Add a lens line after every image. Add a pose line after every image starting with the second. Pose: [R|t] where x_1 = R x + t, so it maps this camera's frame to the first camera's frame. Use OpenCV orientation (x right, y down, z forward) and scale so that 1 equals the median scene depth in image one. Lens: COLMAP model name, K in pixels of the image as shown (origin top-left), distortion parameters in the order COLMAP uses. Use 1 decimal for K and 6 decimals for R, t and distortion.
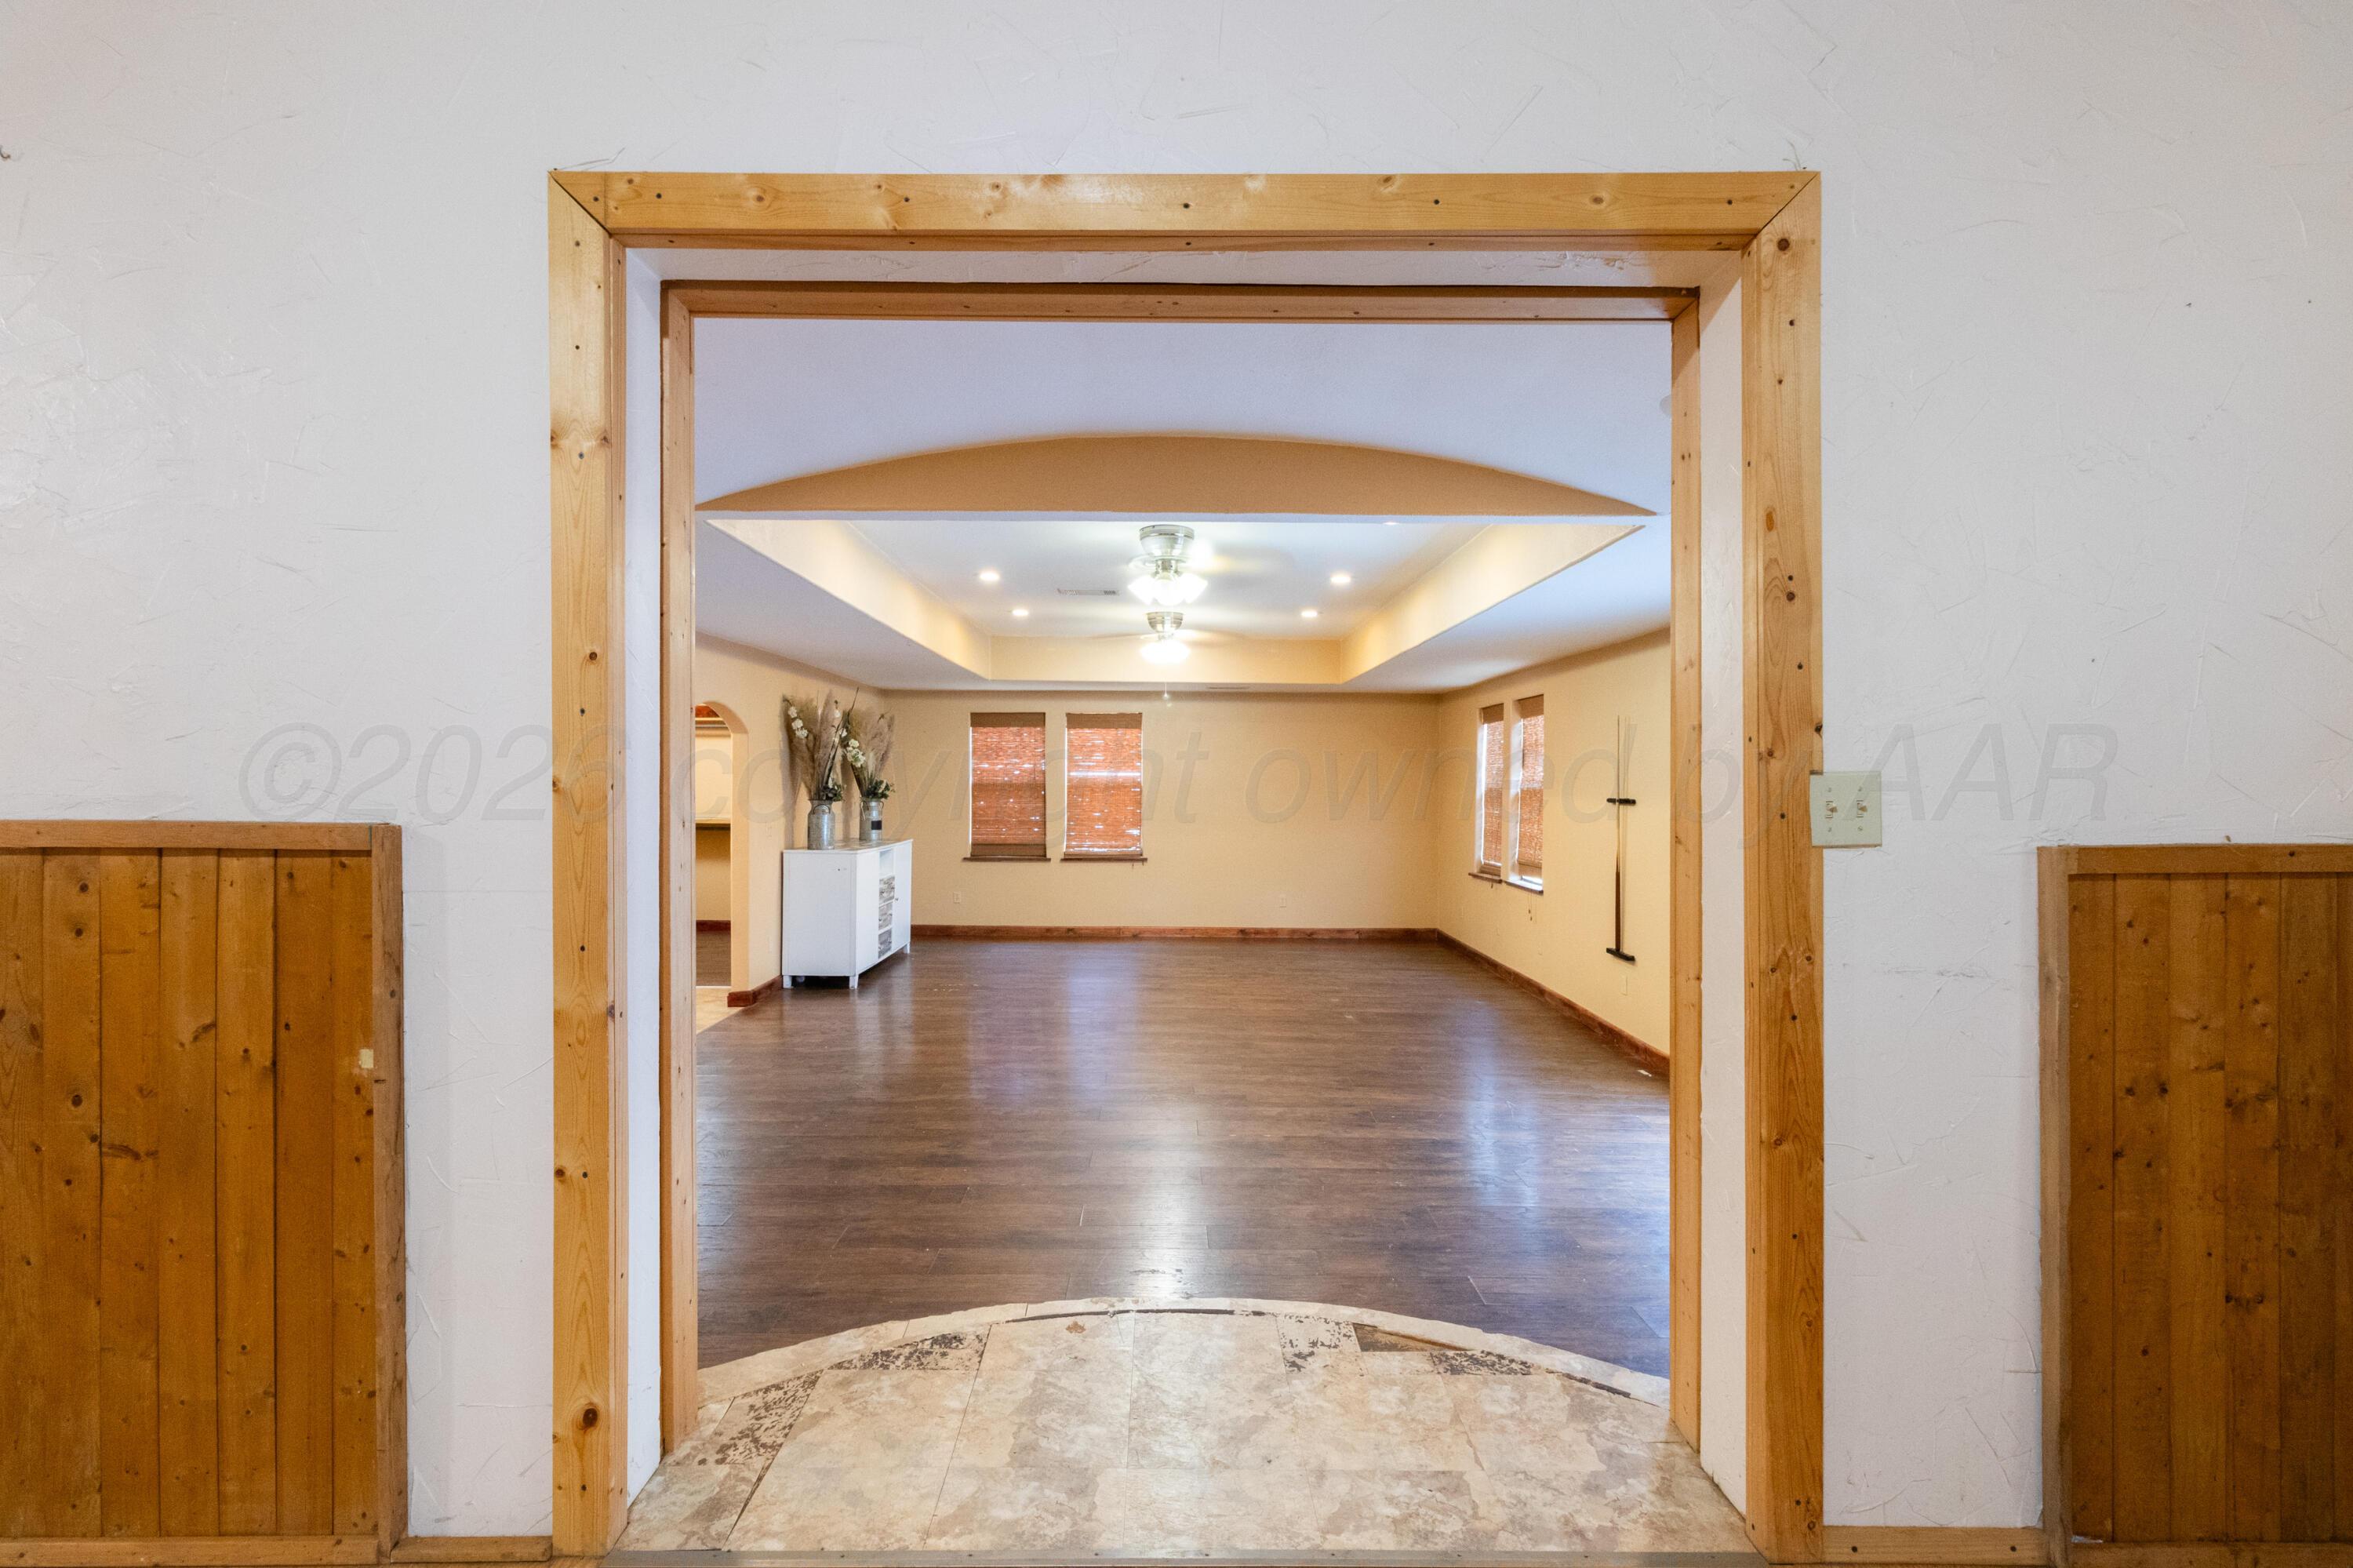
lens RADIAL K [[1144.3, 0, 1171.0], [0, 1144.3, 786.3], [0, 0, 1]] dist [0.002505, 0.000016]
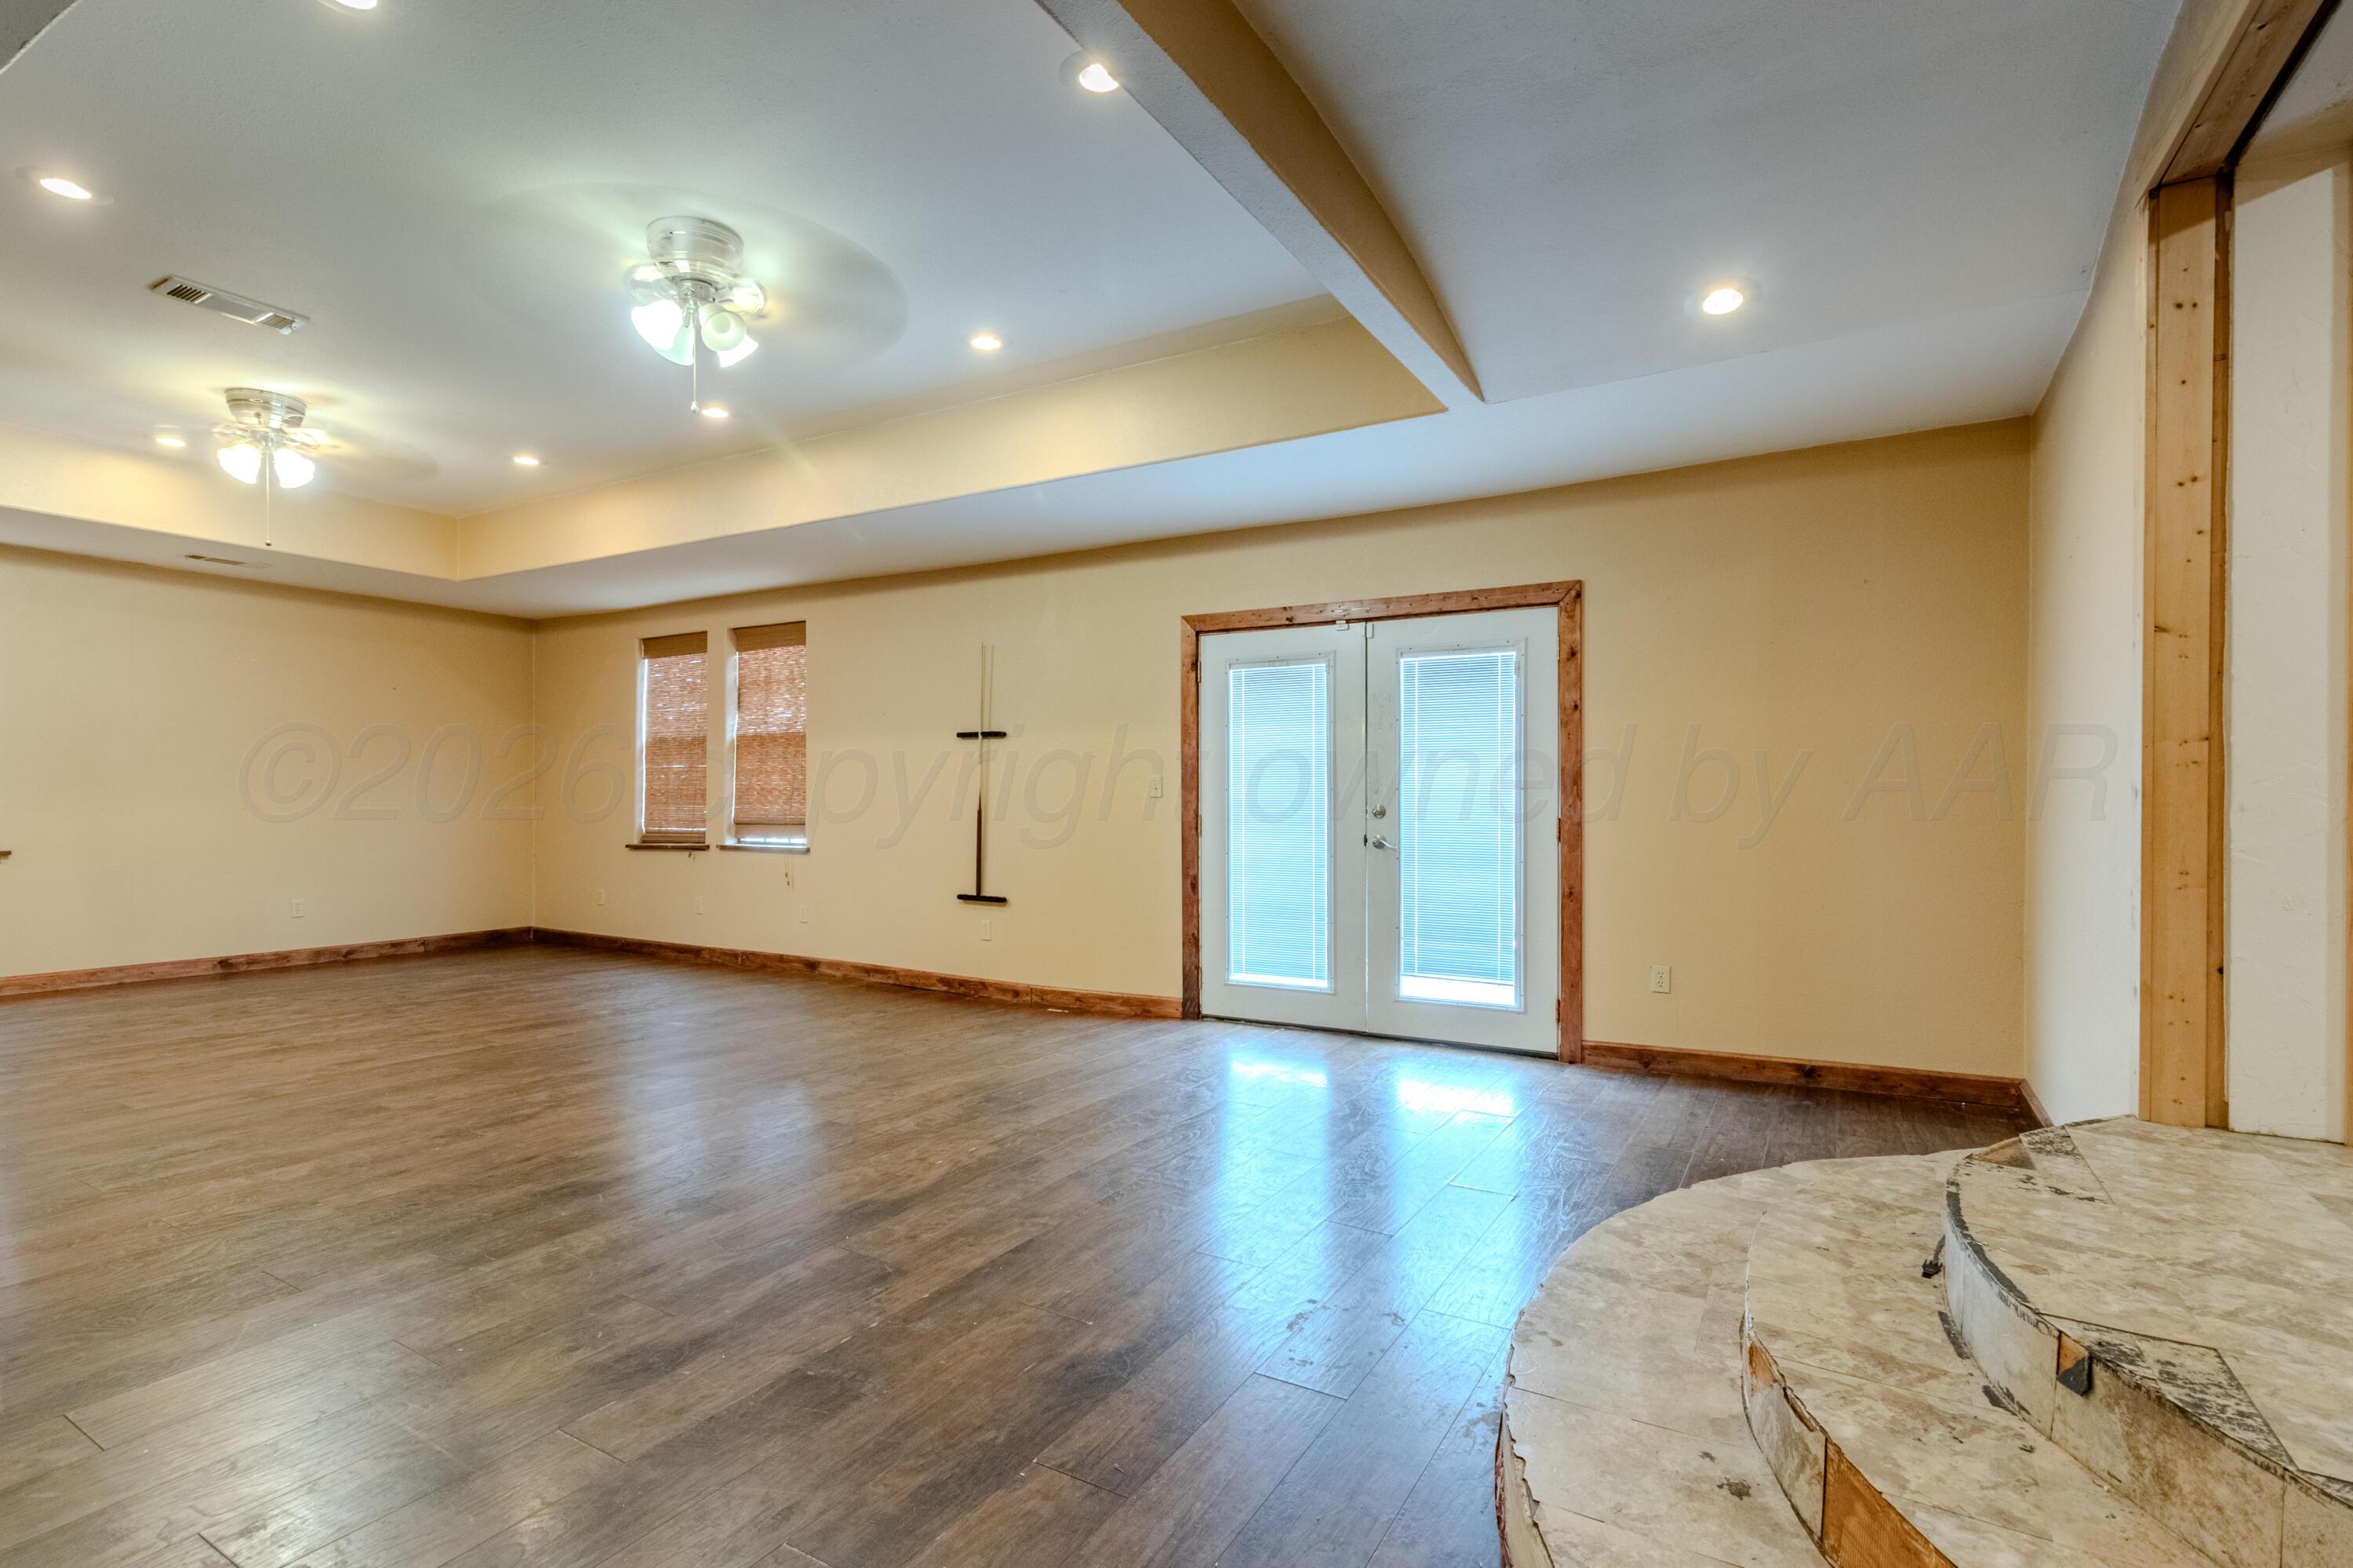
lens RADIAL K [[1144.3, 0, 1171.0], [0, 1144.3, 786.3], [0, 0, 1]] dist [0.002505, 0.000016]
pose [[0.504172, 0.004370, 0.863592, -0.217980], [0.006426, 0.999941, -0.008812, 0.041382], [-0.863579, 0.009992, 0.504114, 0.250751]]
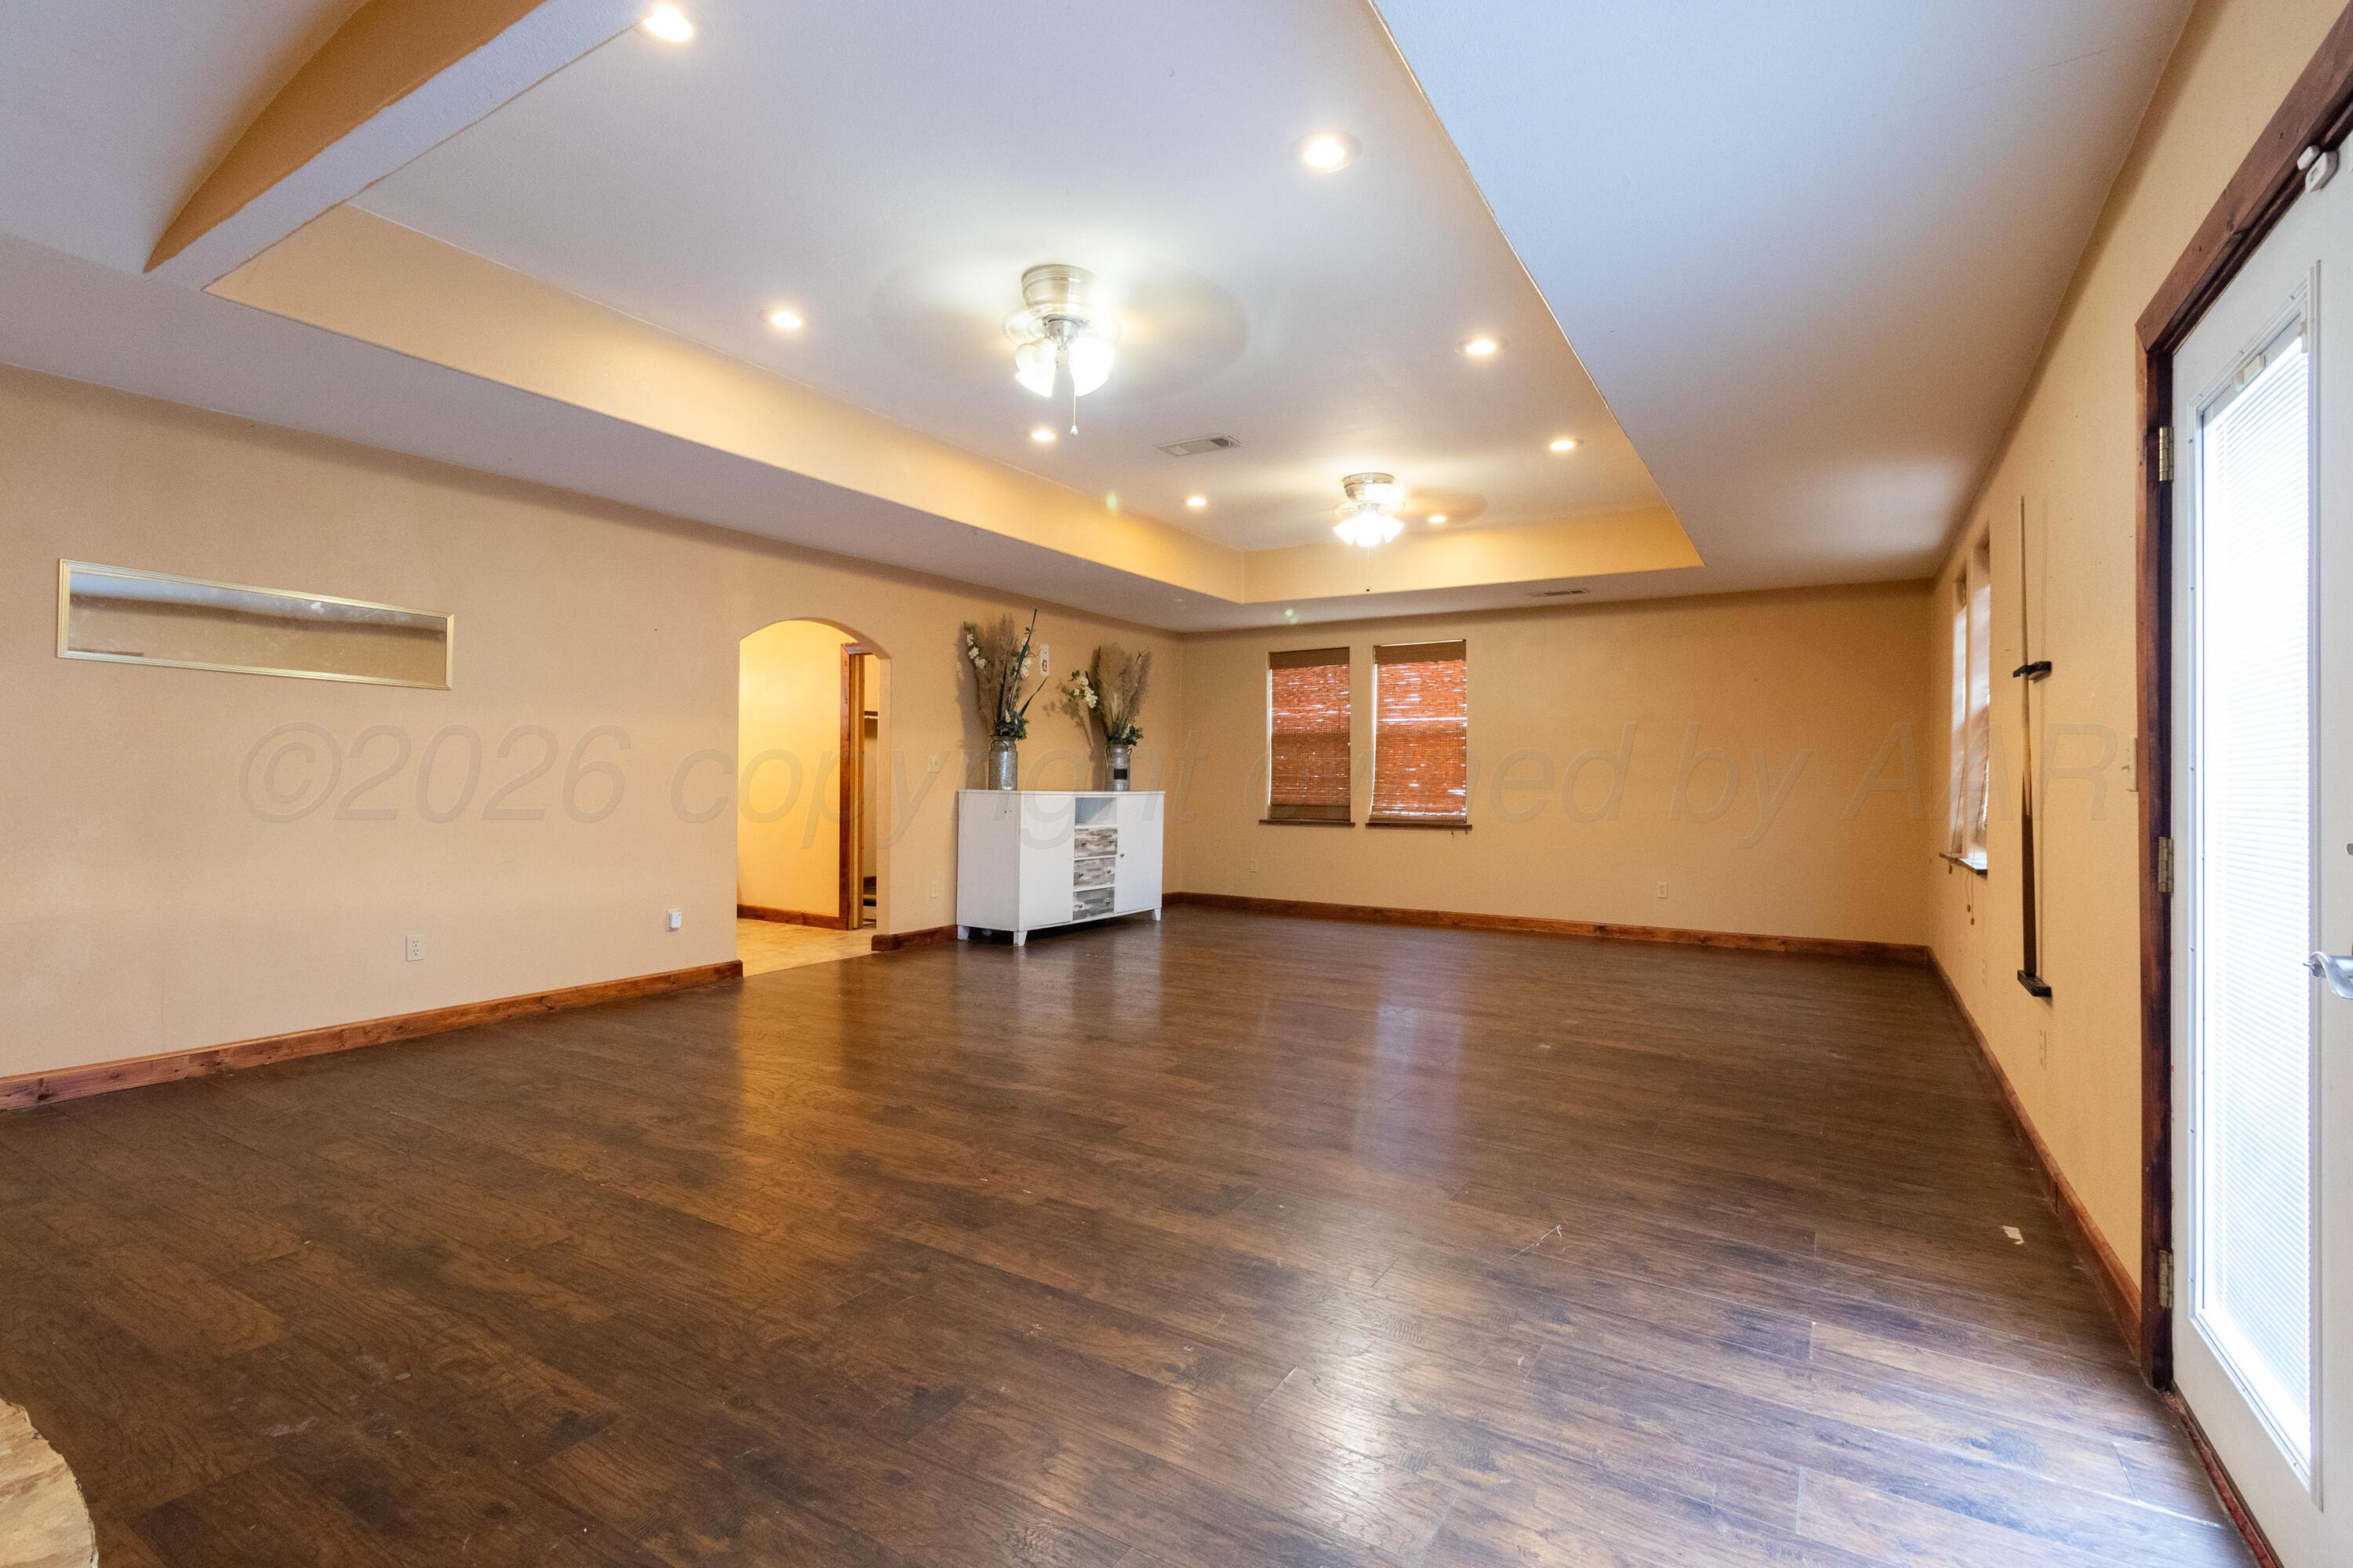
lens RADIAL K [[1110.9, 0, 1162.1], [0, 1110.9, 786.9], [0, 0, 1]] dist [0.002940, 0.000334]
pose [[0.839442, 0.002619, -0.543443, 0.216293], [-0.008021, 0.999939, -0.007571, 0.044758], [0.543390, 0.010714, 0.839412, 0.254800]]
